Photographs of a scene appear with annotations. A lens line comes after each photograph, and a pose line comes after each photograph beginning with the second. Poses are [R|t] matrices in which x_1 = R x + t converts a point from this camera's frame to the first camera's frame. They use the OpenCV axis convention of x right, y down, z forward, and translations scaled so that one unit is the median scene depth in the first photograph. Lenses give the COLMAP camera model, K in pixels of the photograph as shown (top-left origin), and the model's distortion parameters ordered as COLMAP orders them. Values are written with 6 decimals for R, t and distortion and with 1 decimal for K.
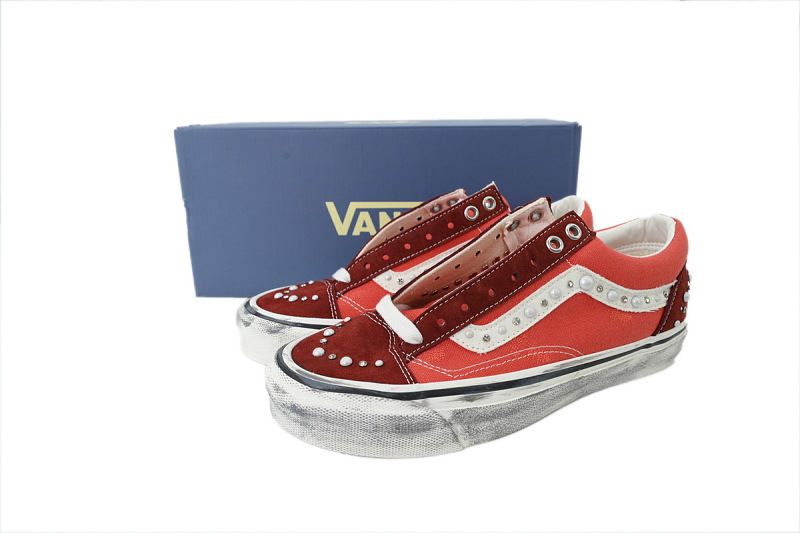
lens RADIAL K [[547.4, 0, 398.8], [0, 547.4, 265.3], [0, 0, 1]] dist [0.030499, 0.005990]
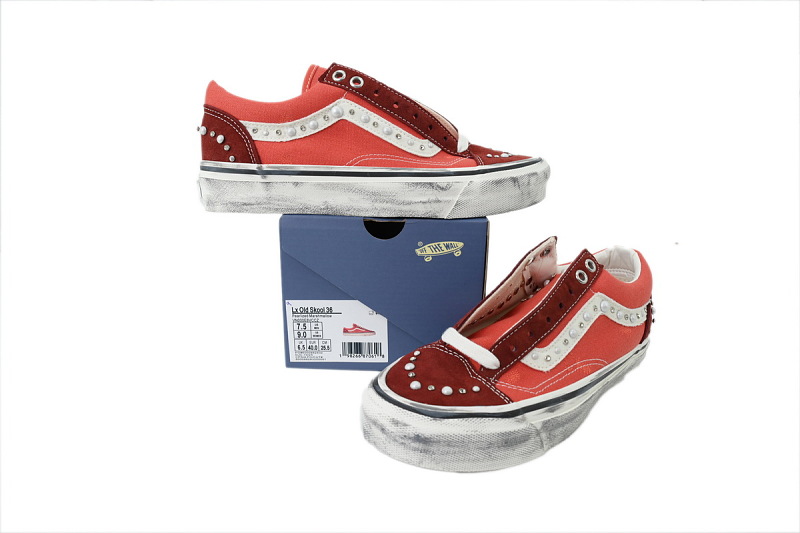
lens RADIAL K [[547.4, 0, 402.1], [0, 547.4, 264.1], [0, 0, 1]] dist [0.030499, 0.005990]
pose [[0.950649, -0.044649, 0.307039, -0.511180], [0.055323, 0.998126, -0.026144, -0.060467], [-0.305296, 0.041840, 0.951338, -0.062022]]
